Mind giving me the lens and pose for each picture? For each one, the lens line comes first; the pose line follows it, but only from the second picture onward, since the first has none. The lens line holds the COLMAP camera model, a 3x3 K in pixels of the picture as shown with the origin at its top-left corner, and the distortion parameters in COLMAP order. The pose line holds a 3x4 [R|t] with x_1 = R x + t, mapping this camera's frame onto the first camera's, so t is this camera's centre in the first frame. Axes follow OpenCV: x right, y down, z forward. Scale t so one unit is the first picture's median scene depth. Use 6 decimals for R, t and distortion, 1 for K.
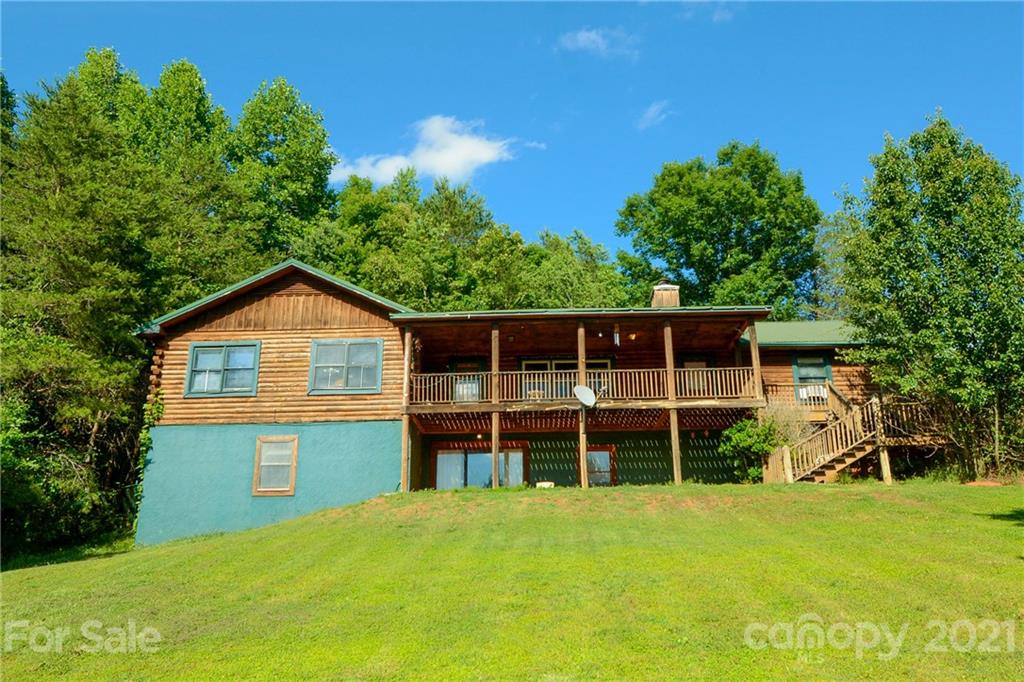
lens RADIAL K [[829.8, 0, 510.0], [0, 829.8, 340.6], [0, 0, 1]] dist [0.008488, -0.004098]
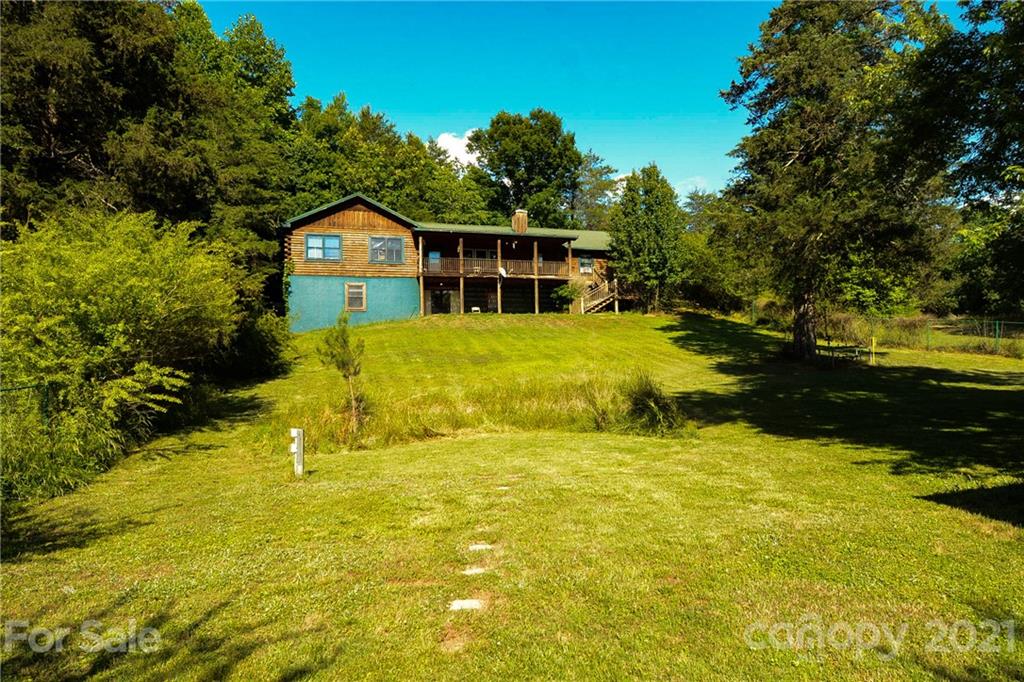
lens RADIAL K [[711.7, 0, 512.6], [0, 711.7, 342.8], [0, 0, 1]] dist [-0.009784, -0.000711]
pose [[0.932312, 0.004848, 0.361623, -0.556338], [-0.099176, 0.965006, 0.242751, -0.210874], [-0.347791, -0.262184, 0.900167, -0.774911]]
